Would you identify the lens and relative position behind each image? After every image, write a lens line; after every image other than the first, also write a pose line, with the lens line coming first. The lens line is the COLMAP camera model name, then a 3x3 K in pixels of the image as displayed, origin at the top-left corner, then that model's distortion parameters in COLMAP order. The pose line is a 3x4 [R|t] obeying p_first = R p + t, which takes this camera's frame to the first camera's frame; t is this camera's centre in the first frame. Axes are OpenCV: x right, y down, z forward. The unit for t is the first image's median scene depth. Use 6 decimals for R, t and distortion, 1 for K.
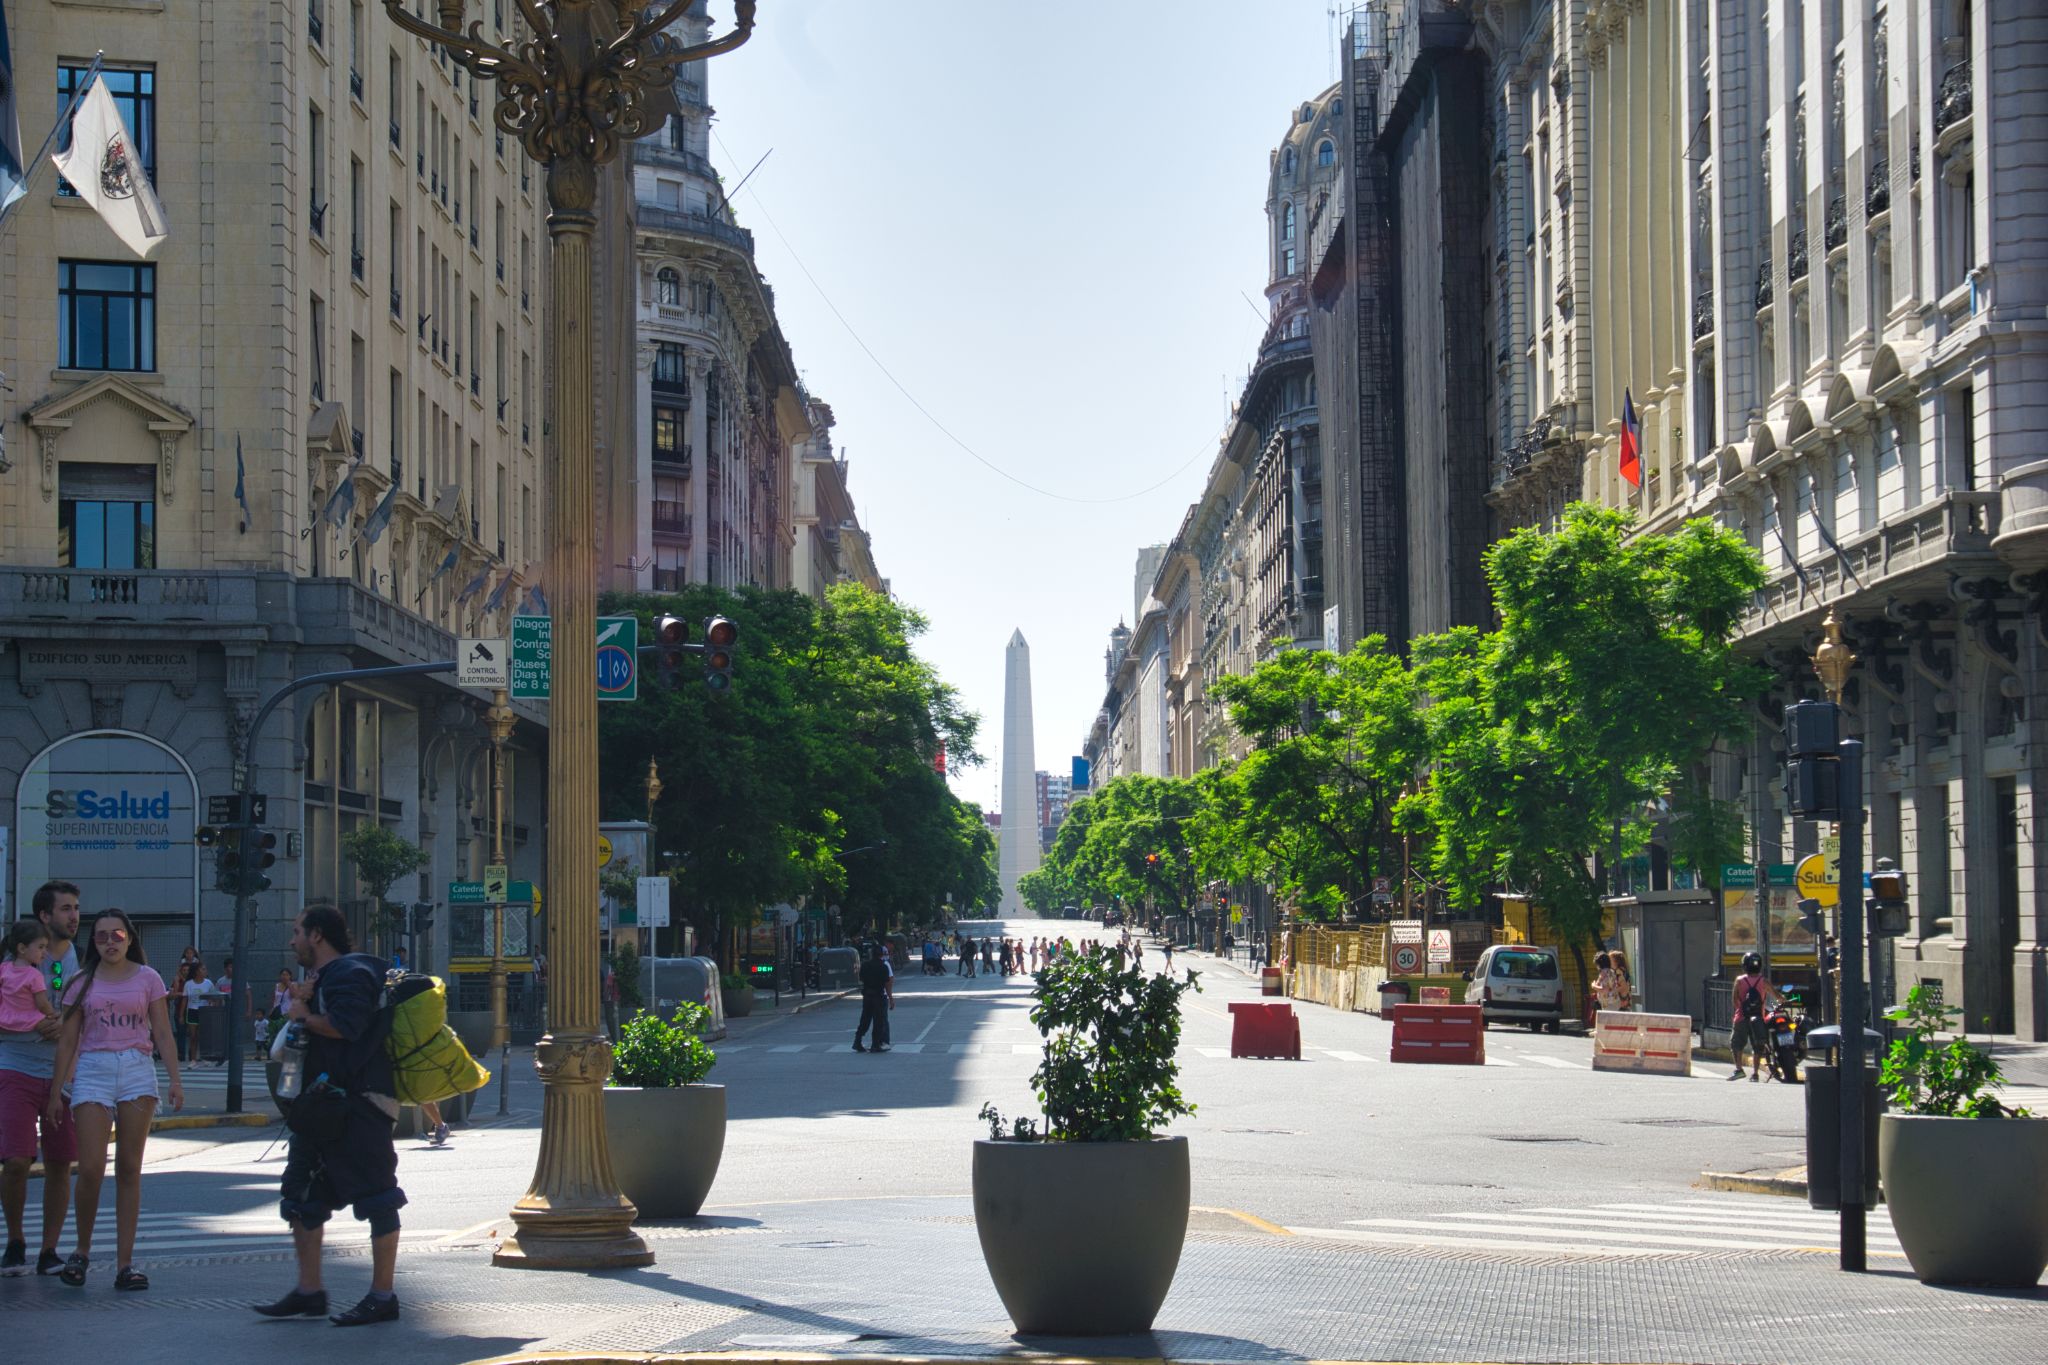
lens RADIAL K [[4422.5, 0, 1026.6], [0, 4422.5, 654.5], [0, 0, 1]] dist [0.079520, 0.399253]
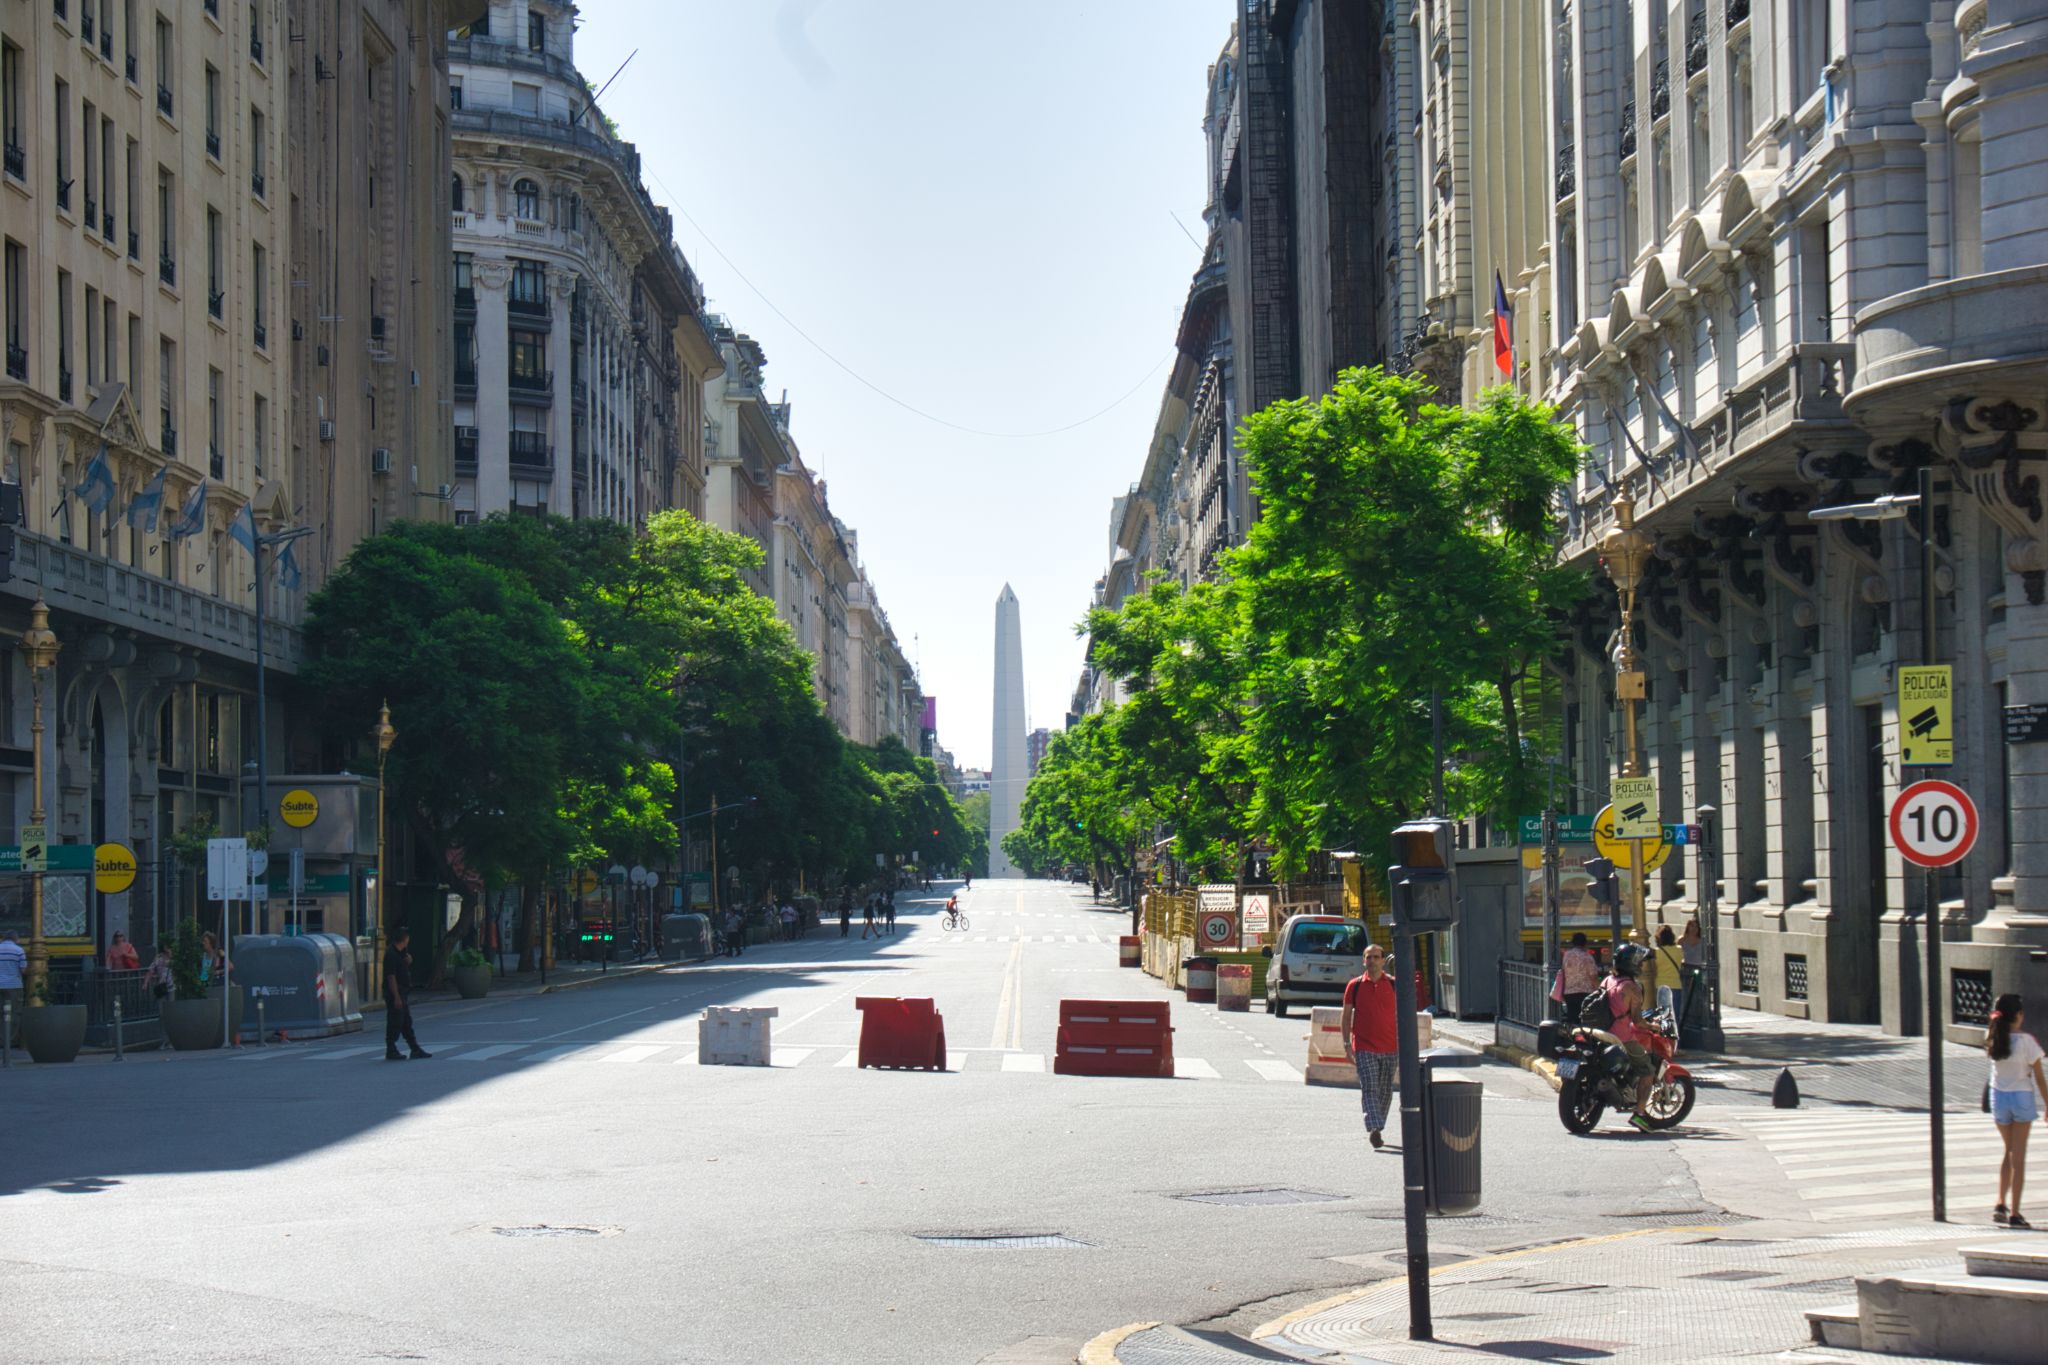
lens RADIAL K [[4427.4, 0, 1024.0], [0, 4427.4, 682.5], [0, 0, 1]] dist [0.023052, 0.394525]
pose [[0.999979, -0.005469, -0.003533, 0.050375], [0.005524, 0.999860, 0.015772, 0.007353], [0.003446, -0.015791, 0.999869, 0.144276]]
